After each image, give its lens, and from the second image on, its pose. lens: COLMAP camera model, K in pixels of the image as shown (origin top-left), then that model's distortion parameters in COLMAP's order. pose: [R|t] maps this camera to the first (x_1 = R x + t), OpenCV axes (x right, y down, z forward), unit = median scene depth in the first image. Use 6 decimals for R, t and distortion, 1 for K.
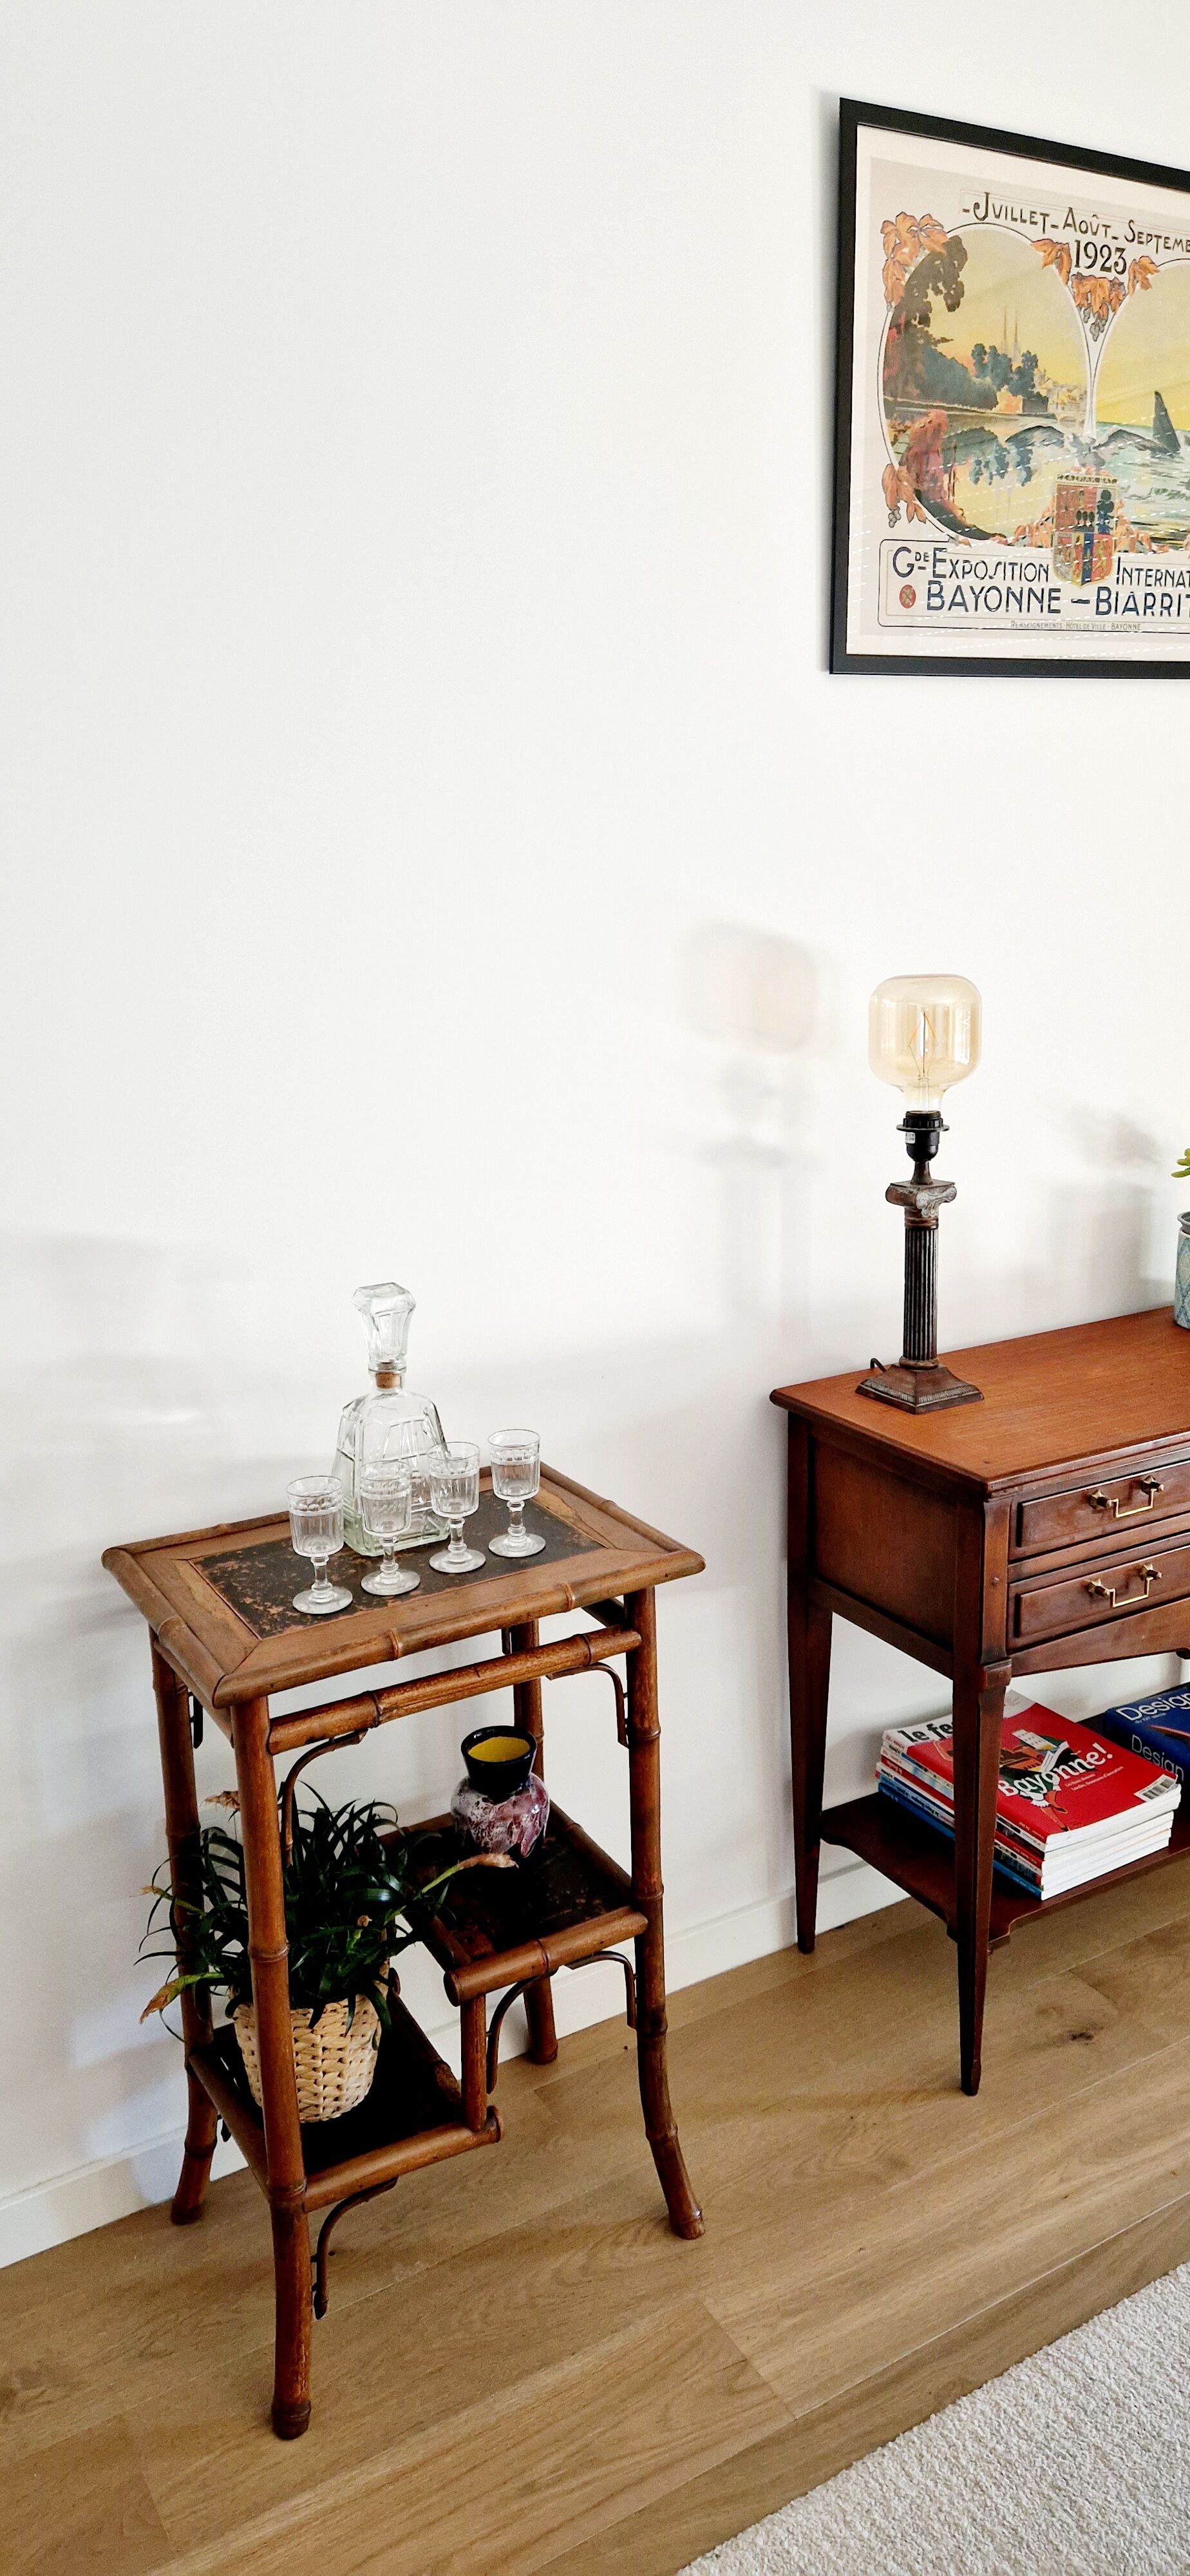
lens RADIAL K [[1757.7, 0, 595.5], [0, 1757.7, 1265.8], [0, 0, 1]] dist [0.057491, -0.055667]
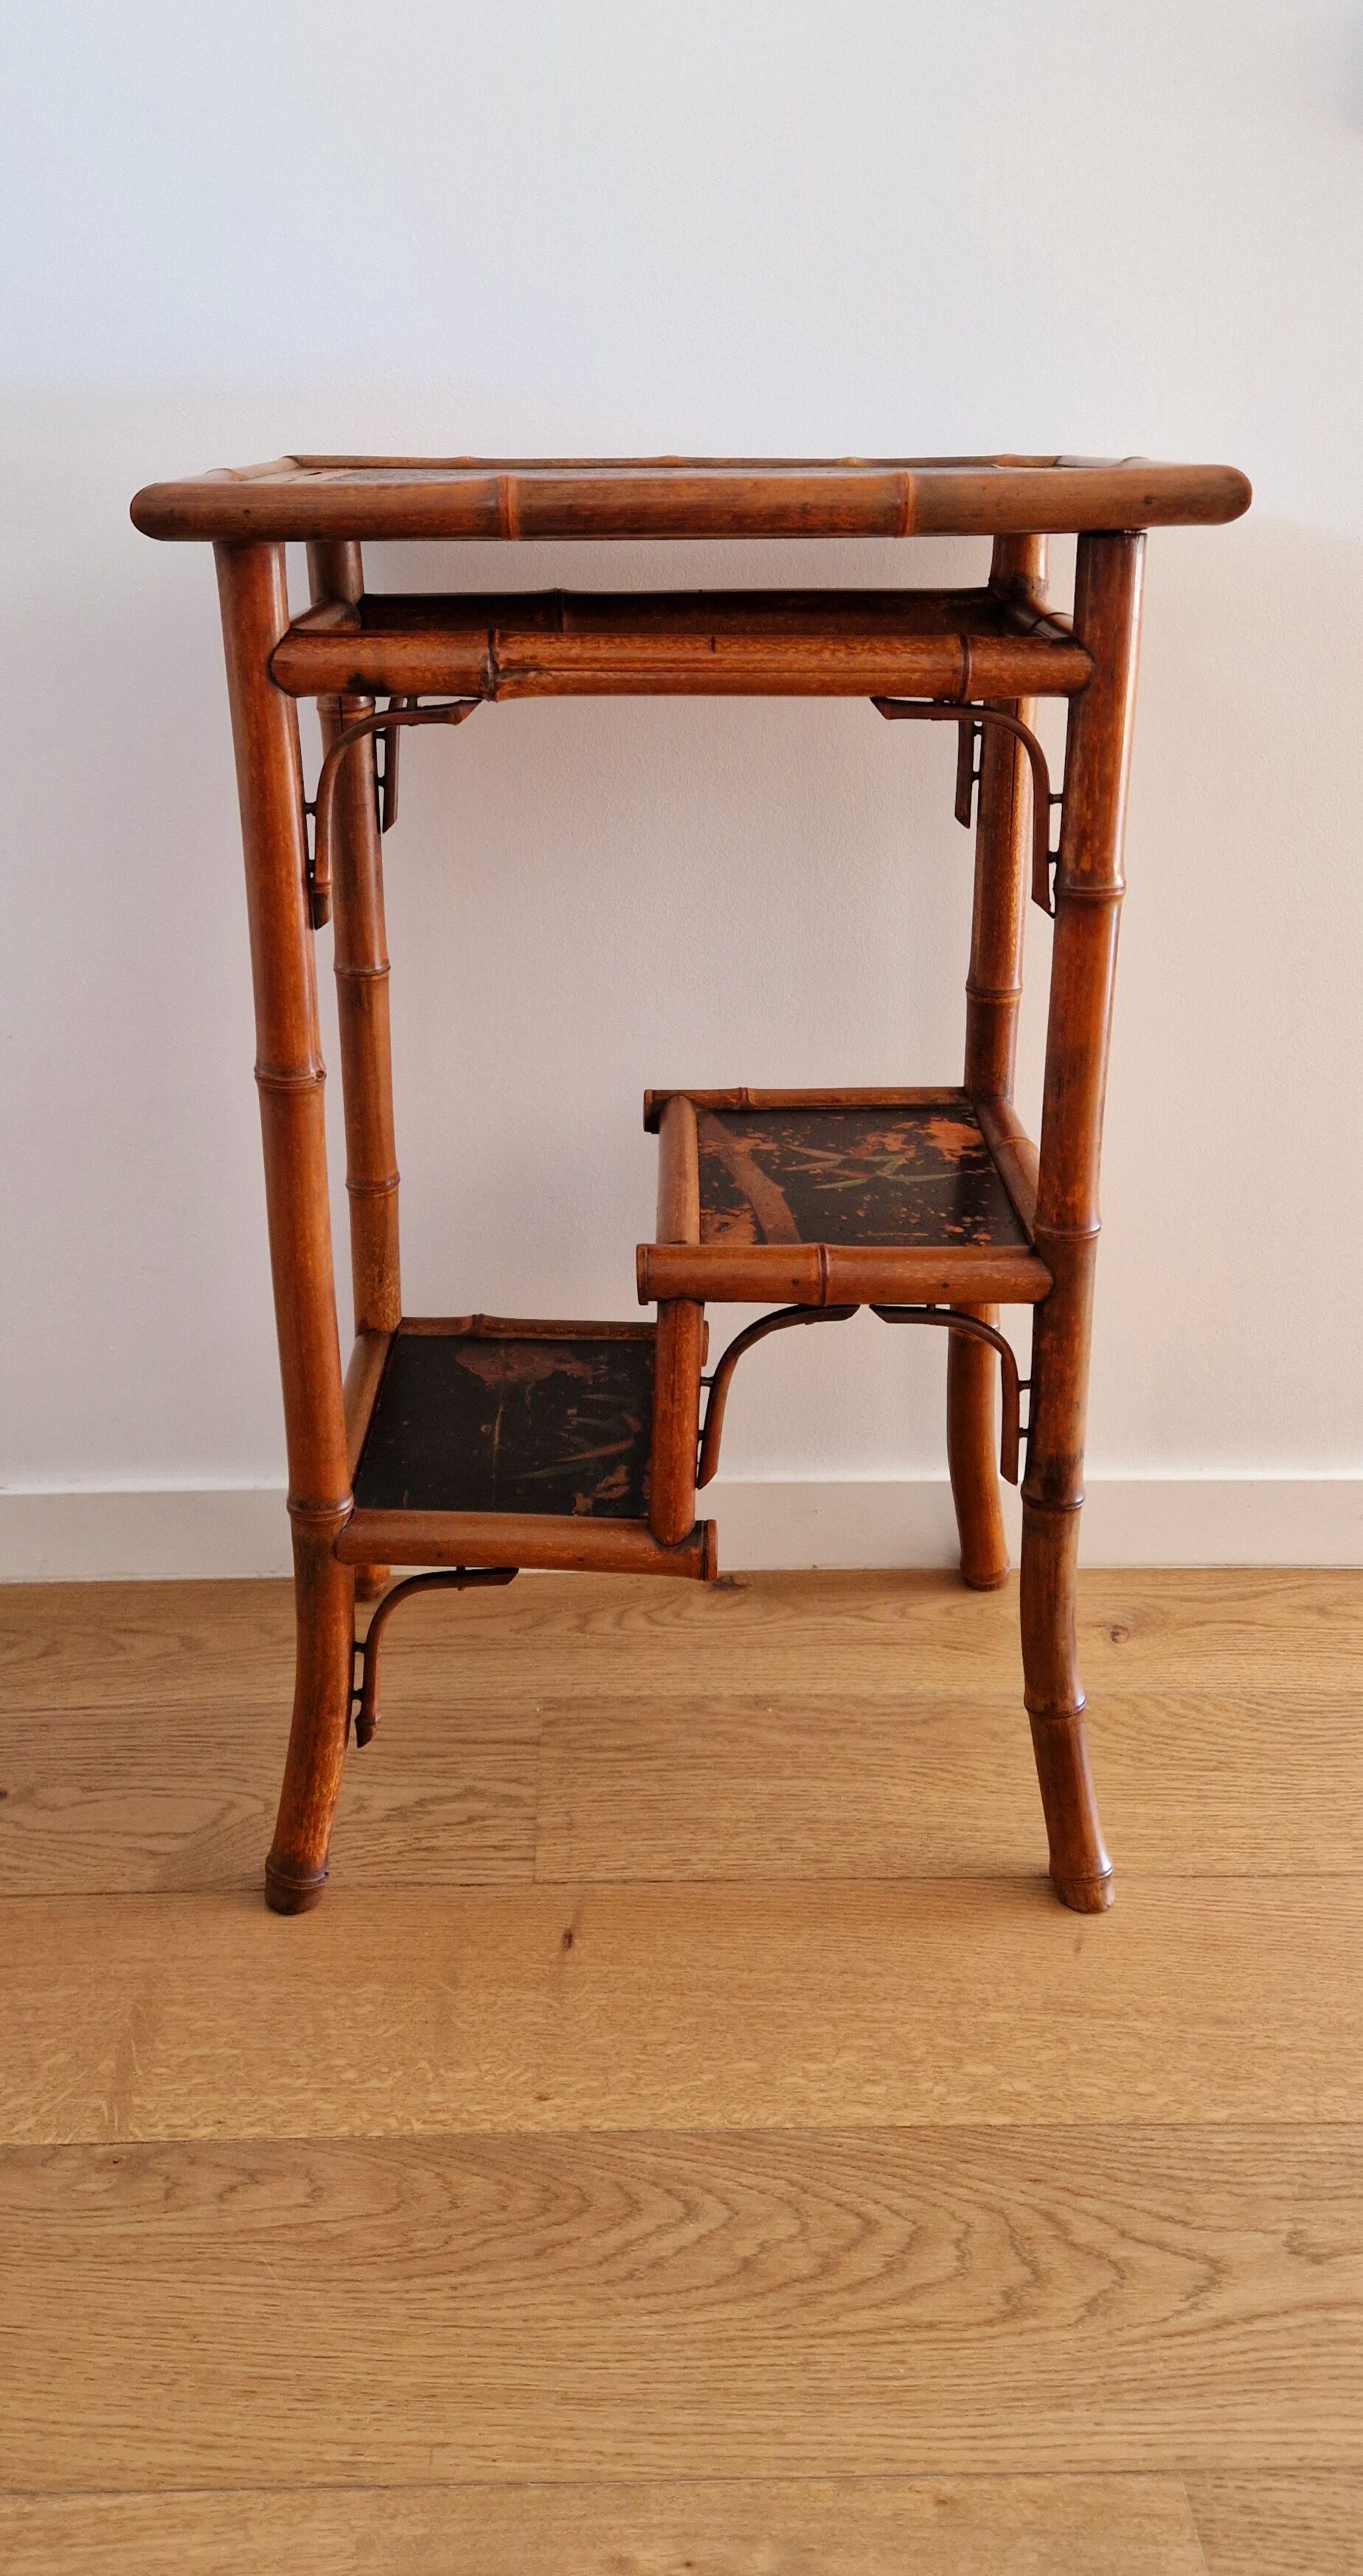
lens RADIAL K [[2012.4, 0, 633.1], [0, 2012.4, 1094.6], [0, 0, 1]] dist [0.059679, -0.059862]
pose [[0.860308, 0.183054, -0.475774, 0.190787], [-0.137074, 0.981998, 0.129964, 0.257938], [0.491000, -0.046593, 0.869913, 0.435652]]
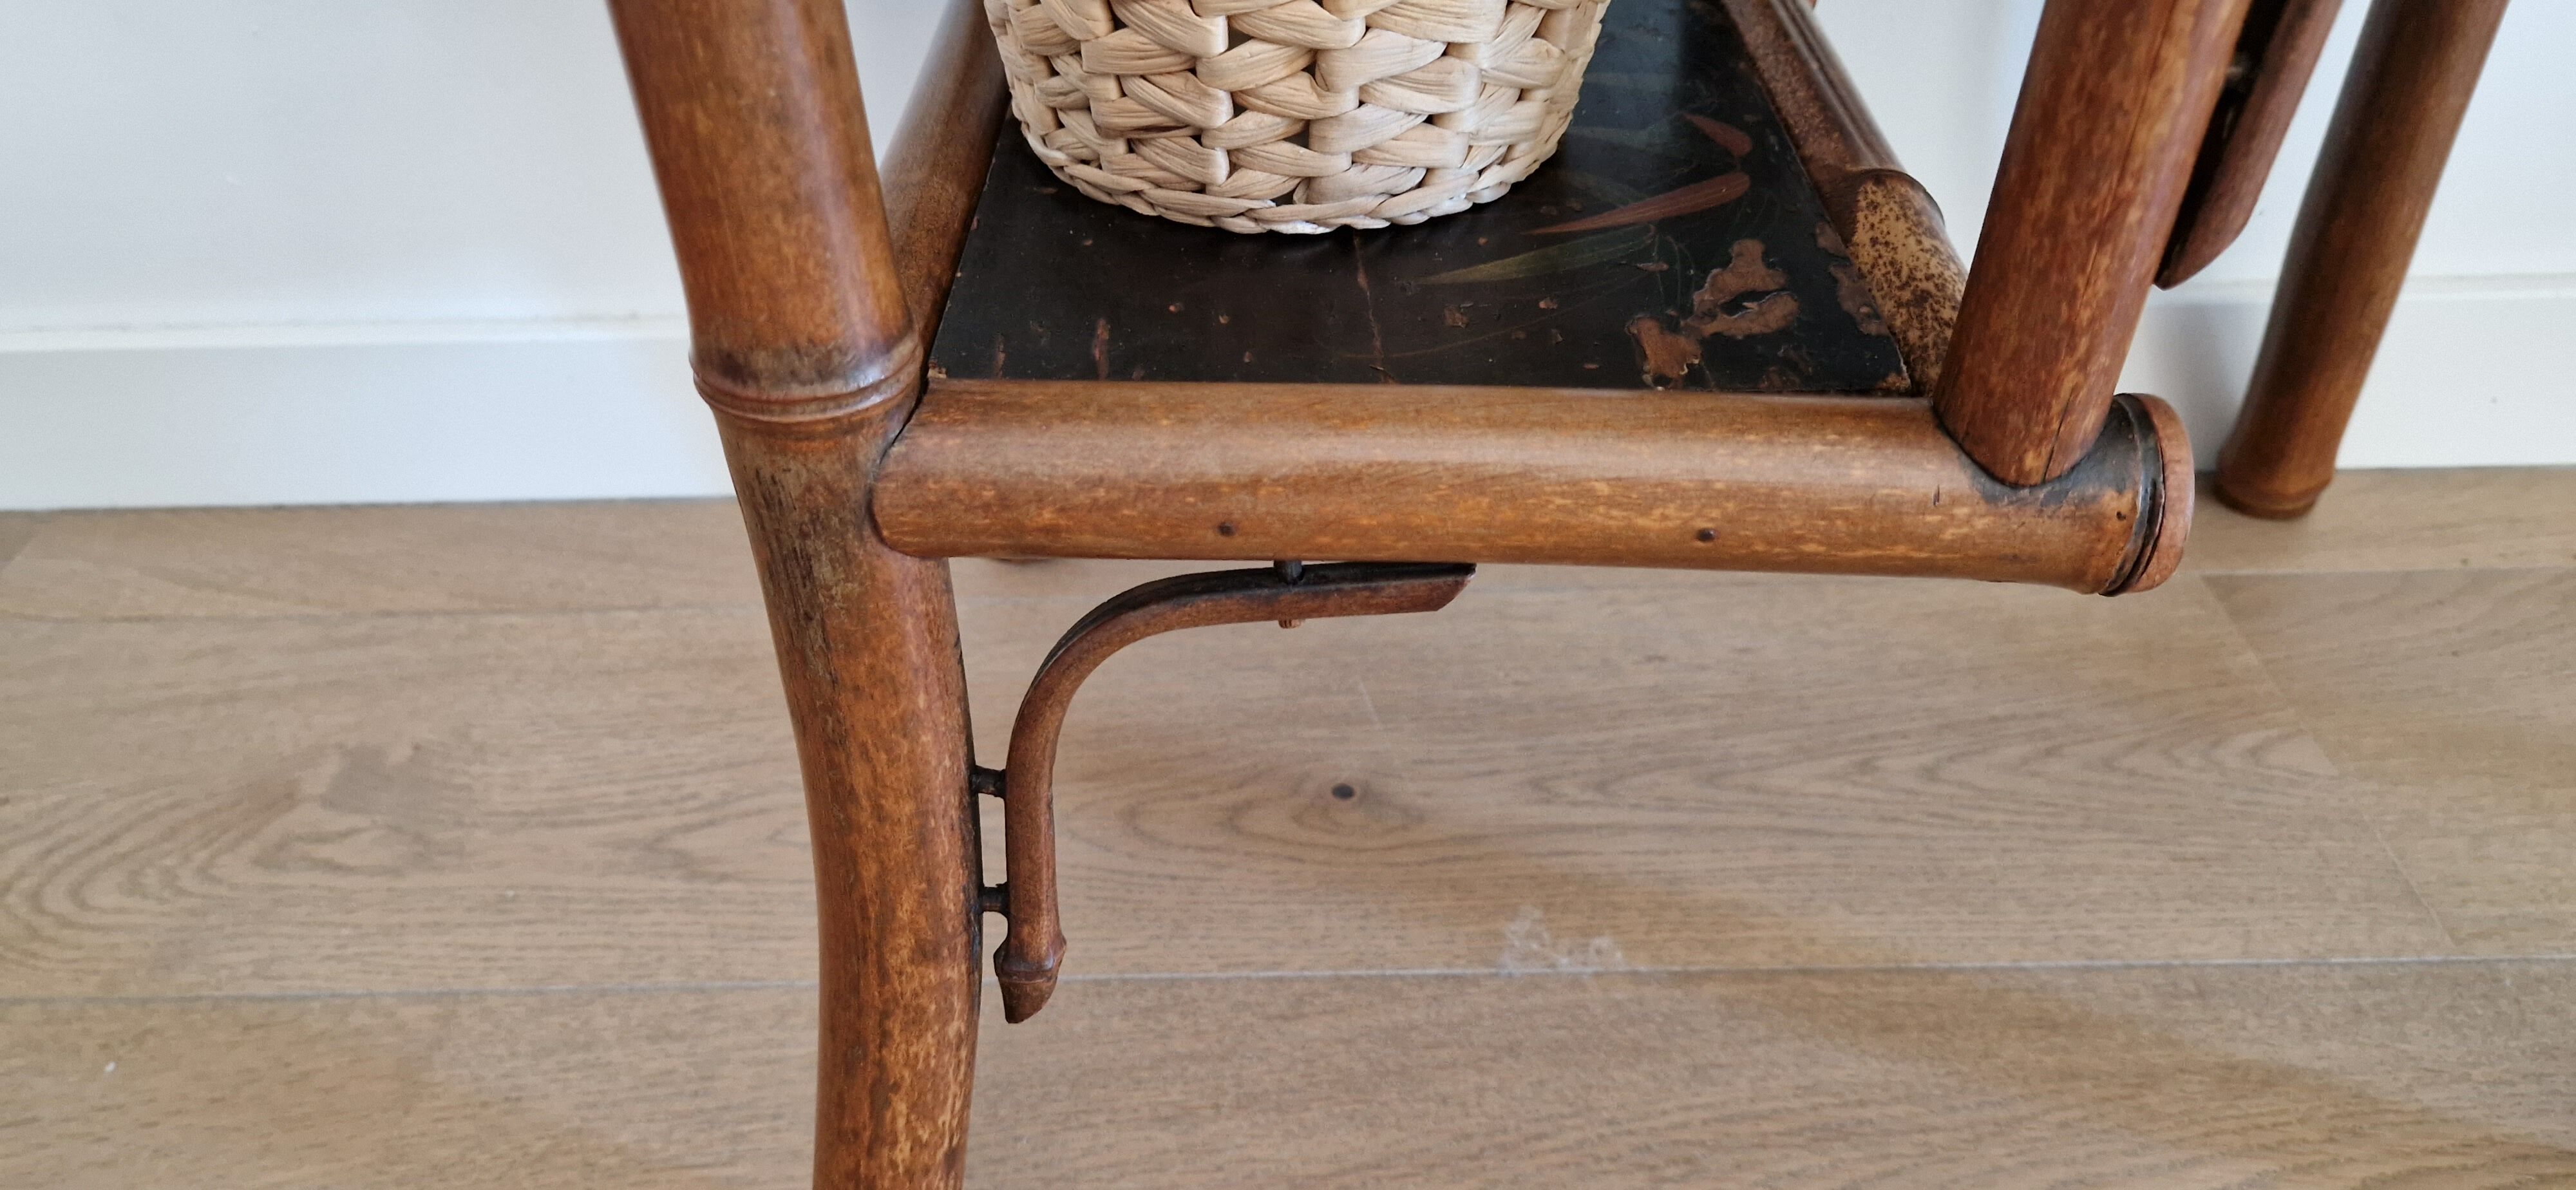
lens RADIAL K [[1757.7, 0, 1266.0], [0, 1757.7, 605.6], [0, 0, 1]] dist [0.057491, -0.055667]
pose [[0.856910, 0.314911, -0.408089, -0.053235], [-0.117368, 0.890093, 0.440408, 0.417267], [0.501927, -0.329493, 0.799690, 0.802041]]
